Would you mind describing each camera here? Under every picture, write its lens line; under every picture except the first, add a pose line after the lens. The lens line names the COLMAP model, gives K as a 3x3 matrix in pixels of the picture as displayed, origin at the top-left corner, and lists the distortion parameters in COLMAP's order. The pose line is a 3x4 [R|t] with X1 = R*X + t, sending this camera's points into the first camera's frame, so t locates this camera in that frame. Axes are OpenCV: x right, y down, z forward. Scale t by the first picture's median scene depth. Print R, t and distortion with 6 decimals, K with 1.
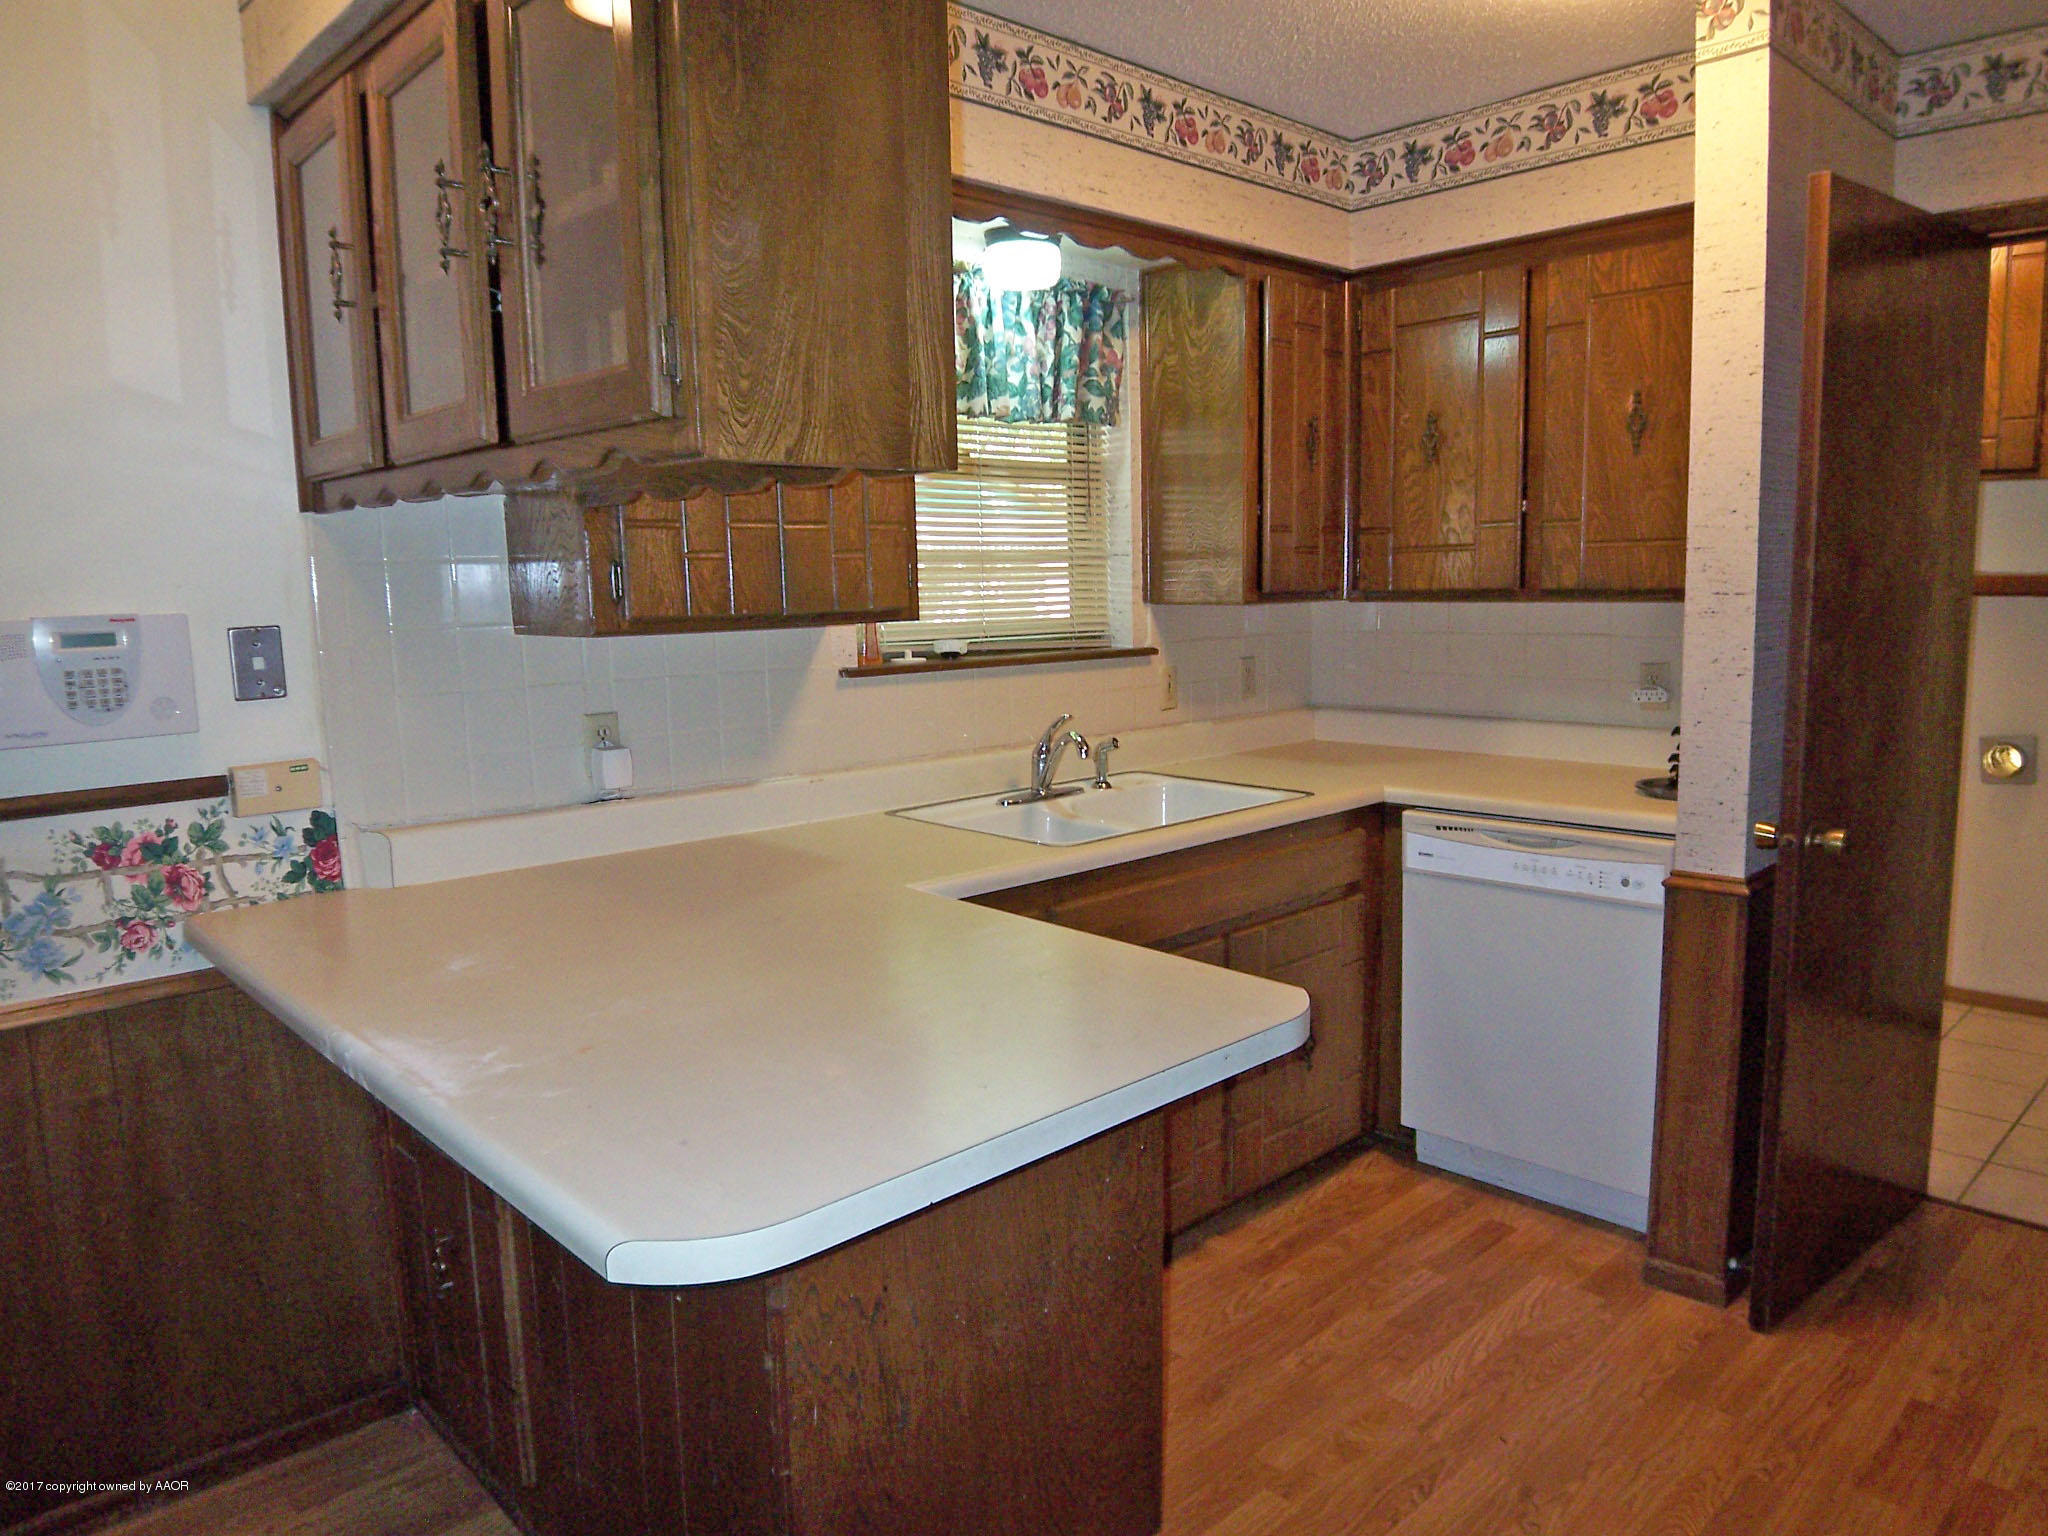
lens RADIAL K [[1367.9, 0, 1024.0], [0, 1367.9, 768.0], [0, 0, 1]] dist [0.046003, -0.000596]
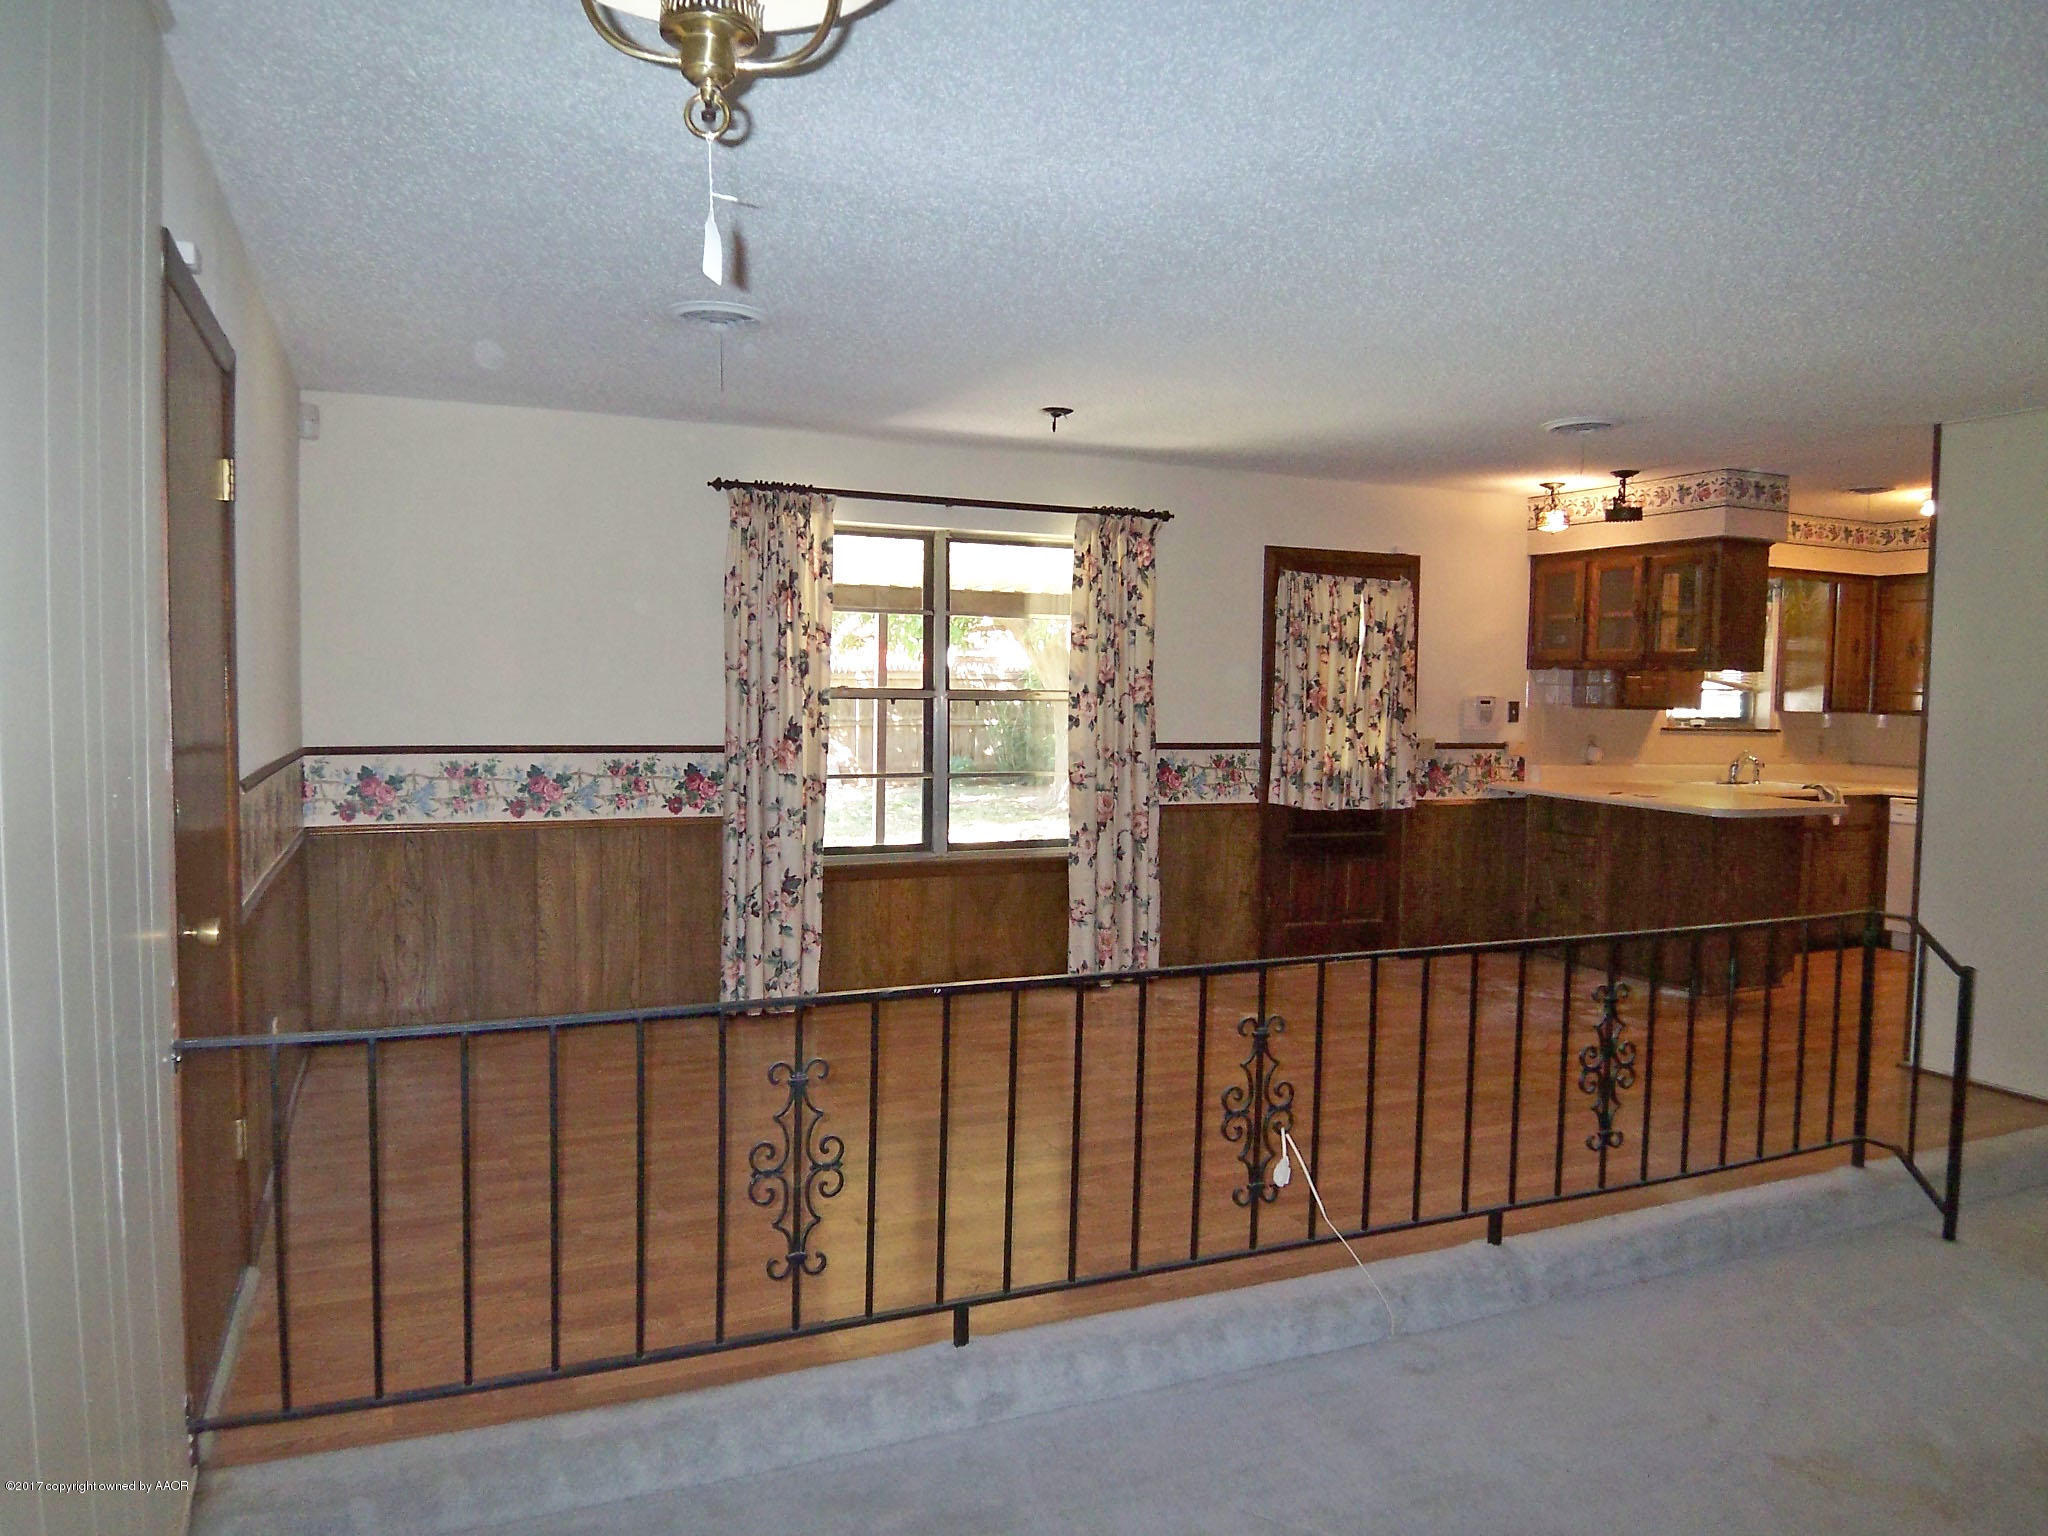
lens RADIAL K [[1369.8, 0, 1024.0], [0, 1369.8, 768.0], [0, 0, 1]] dist [-0.033247, -0.002494]
pose [[0.941390, 0.062572, -0.331467, -0.374232], [-0.087901, 0.994200, -0.061969, 0.254056], [0.325667, 0.087474, 0.941429, -1.725184]]
